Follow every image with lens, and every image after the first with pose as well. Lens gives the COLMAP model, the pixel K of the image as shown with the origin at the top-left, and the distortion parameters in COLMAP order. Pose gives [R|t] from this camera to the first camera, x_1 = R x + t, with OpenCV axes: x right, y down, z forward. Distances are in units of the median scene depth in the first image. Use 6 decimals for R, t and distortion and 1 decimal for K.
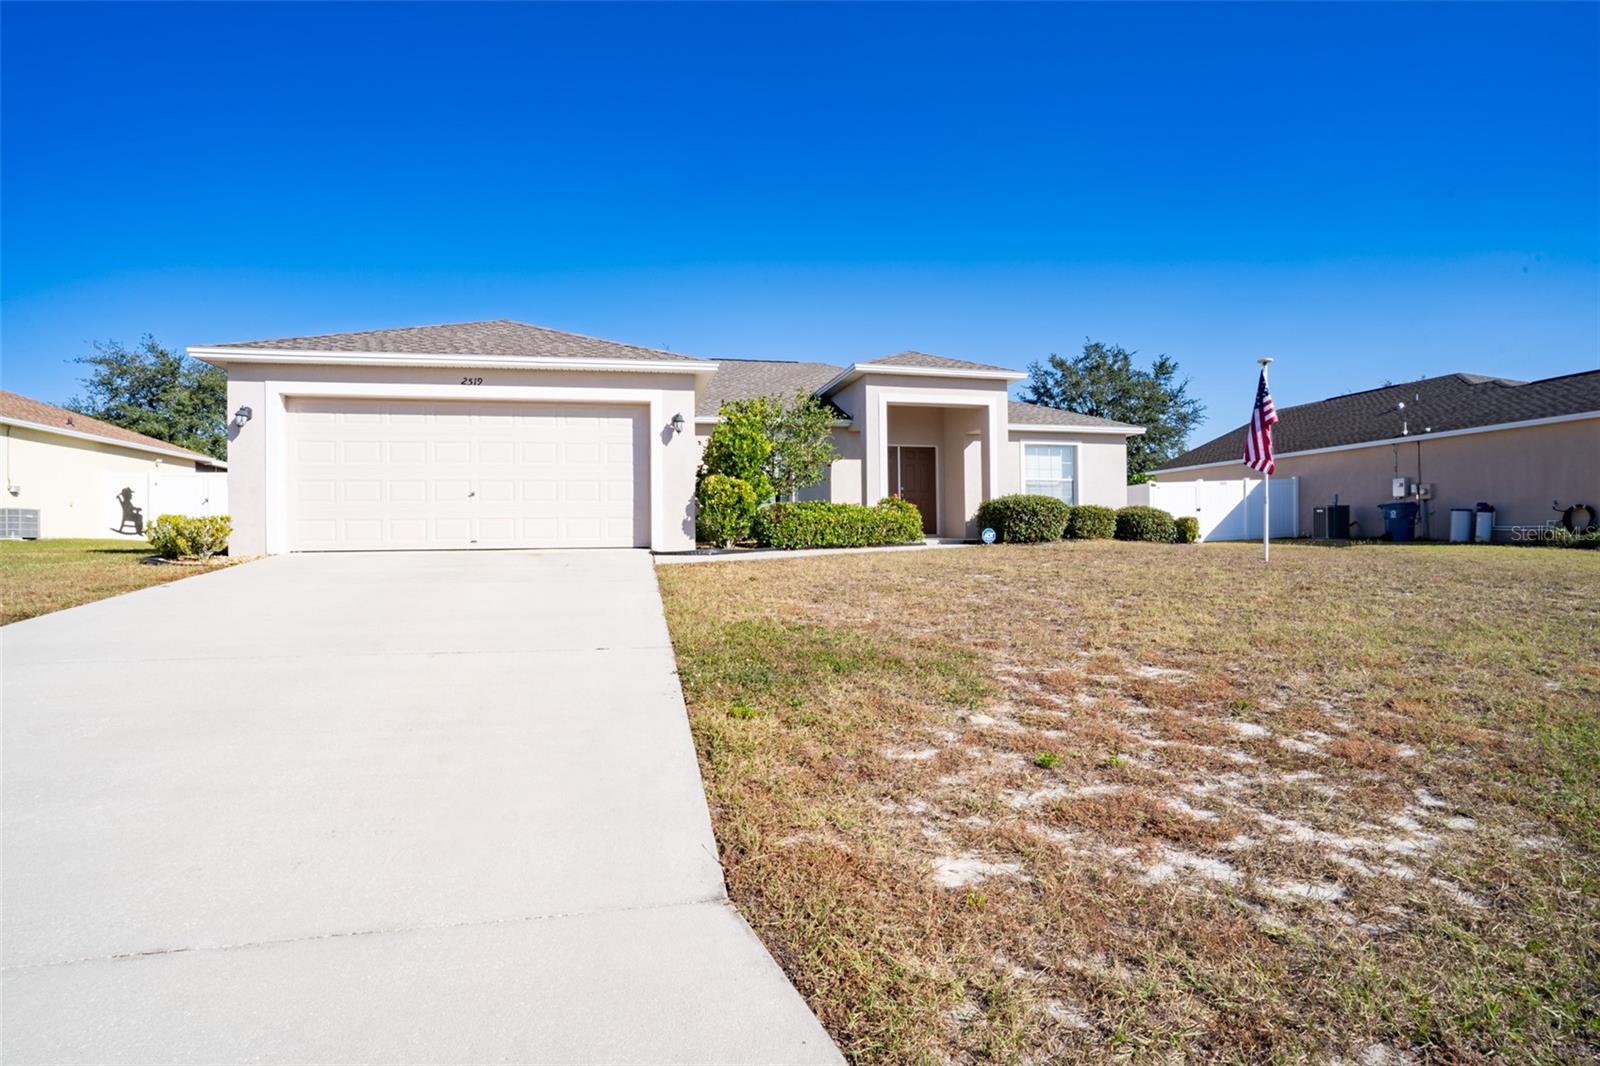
lens RADIAL K [[788.7, 0, 795.2], [0, 788.7, 536.8], [0, 0, 1]] dist [-0.066949, 0.027837]
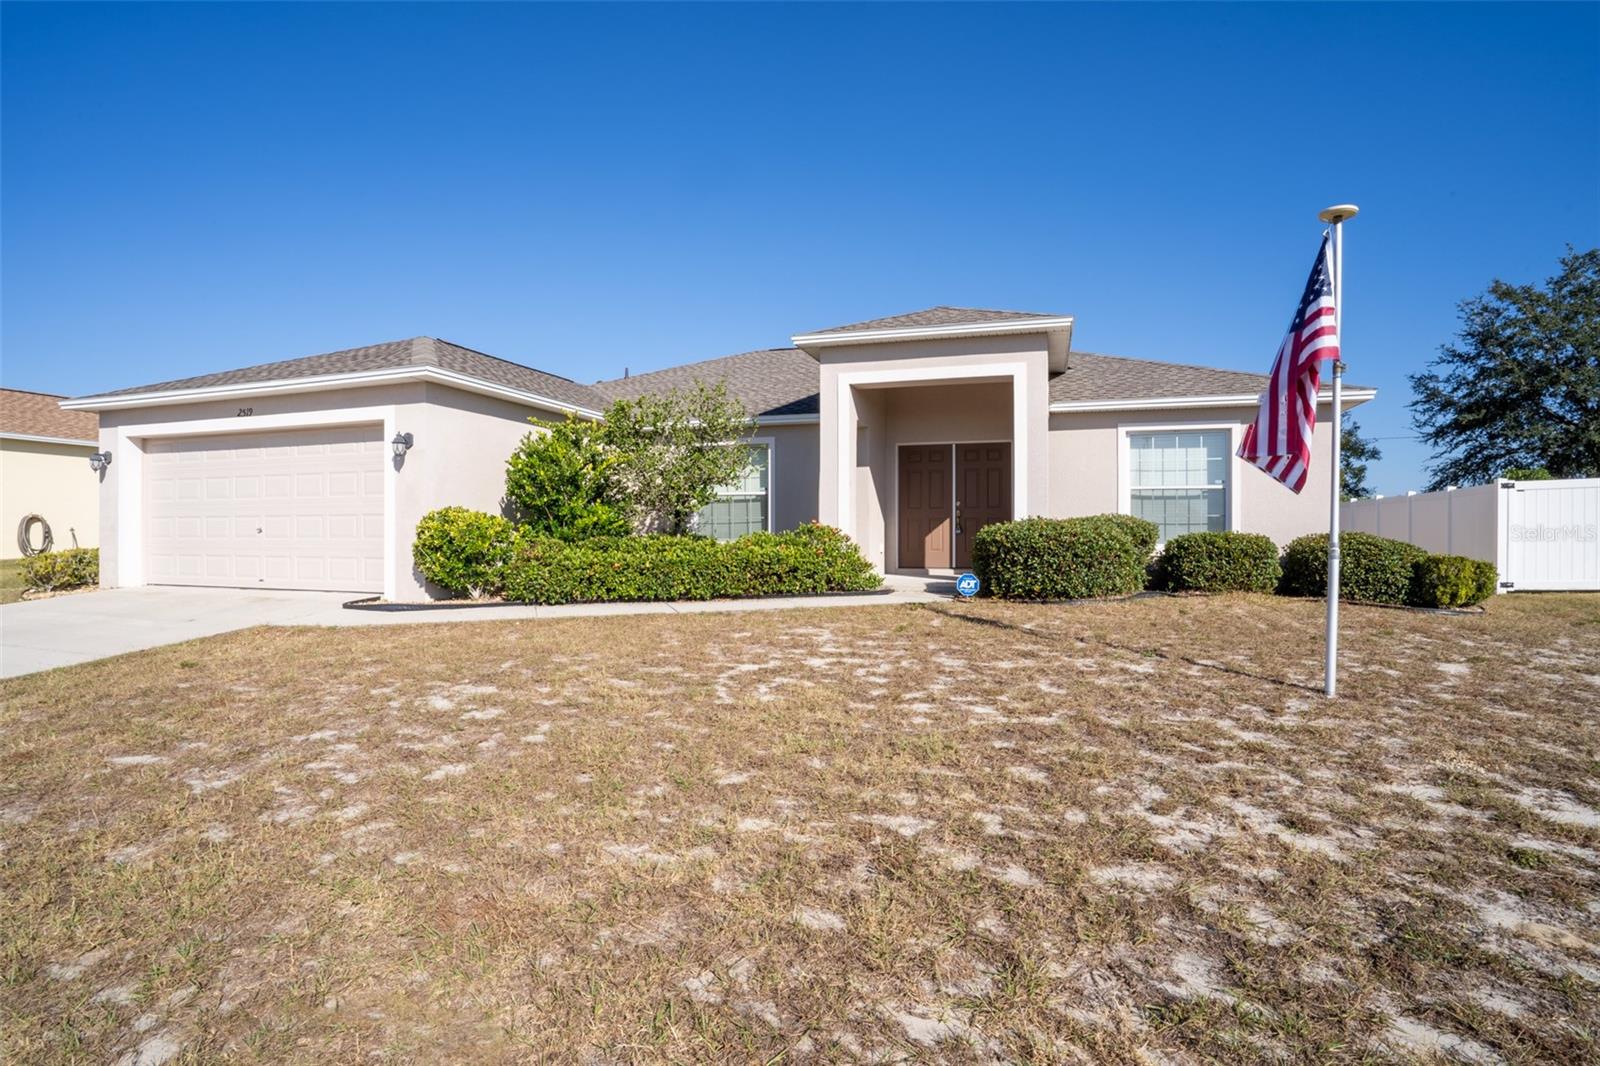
lens RADIAL K [[788.7, 0, 795.2], [0, 788.7, 536.8], [0, 0, 1]] dist [-0.066949, 0.027837]
pose [[0.852278, 0.011640, -0.522960, 0.428549], [-0.008780, 0.999930, 0.007948, -0.040972], [0.523015, -0.002183, 0.852320, 0.368881]]
